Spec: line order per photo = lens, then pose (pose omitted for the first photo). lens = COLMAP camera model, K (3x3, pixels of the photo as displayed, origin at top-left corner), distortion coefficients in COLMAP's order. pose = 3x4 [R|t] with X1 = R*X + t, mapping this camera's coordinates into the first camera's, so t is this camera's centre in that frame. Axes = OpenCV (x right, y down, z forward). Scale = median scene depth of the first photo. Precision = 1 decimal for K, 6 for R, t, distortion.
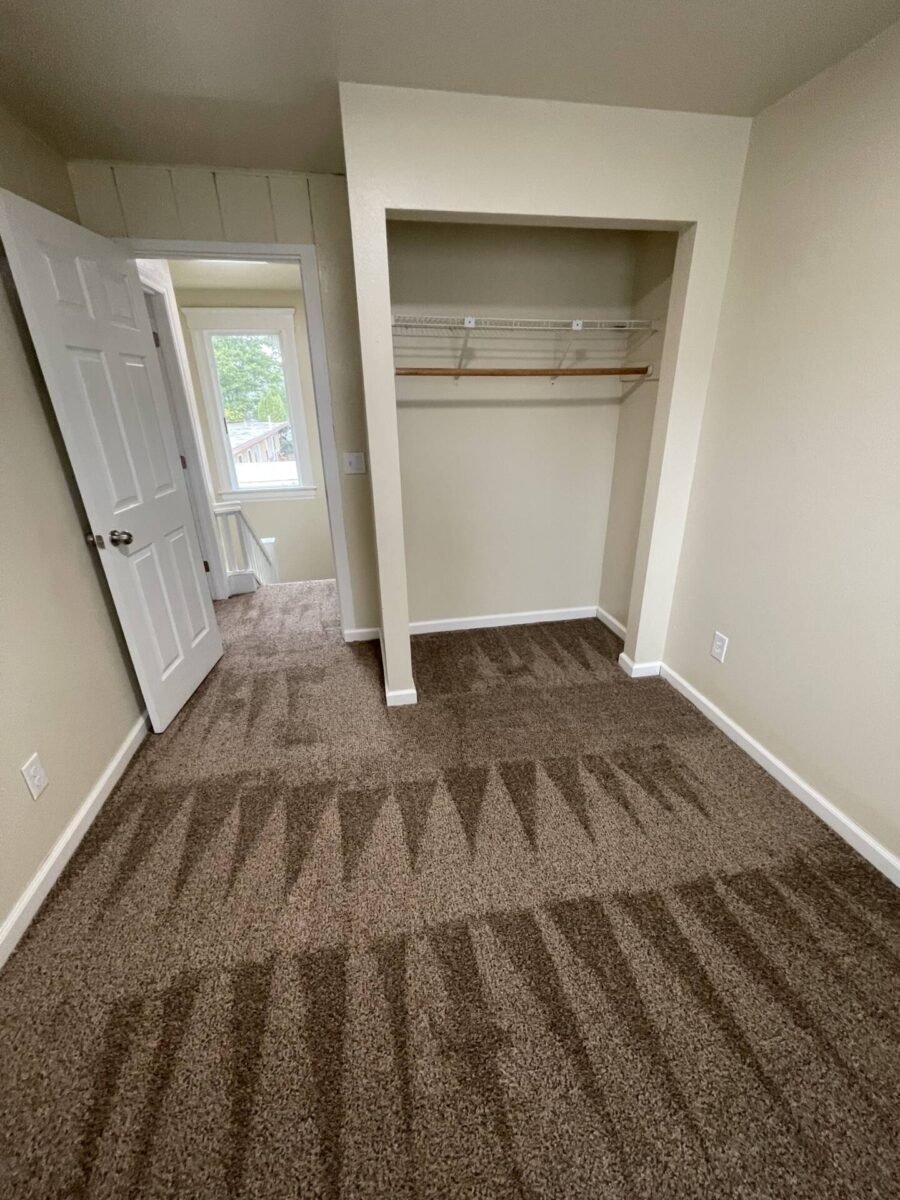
lens RADIAL K [[489.3, 0, 452.4], [0, 489.3, 602.1], [0, 0, 1]] dist [0.003467, -0.000143]
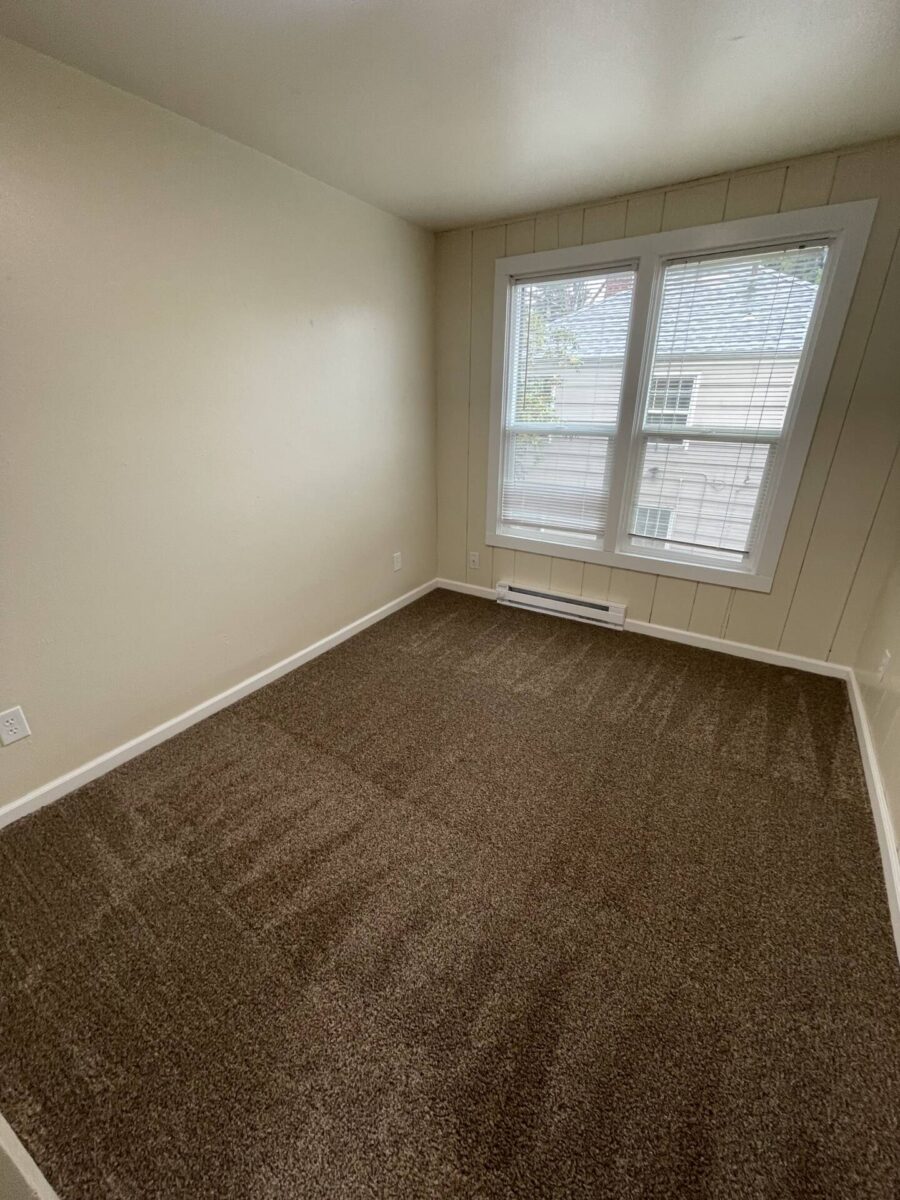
lens RADIAL K [[489.3, 0, 447.3], [0, 489.3, 603.3], [0, 0, 1]] dist [0.003467, -0.000143]
pose [[-0.717152, -0.257335, 0.647666, -0.474219], [0.273927, 0.750449, 0.601490, -0.391828], [-0.640825, 0.608773, -0.467695, 0.958108]]
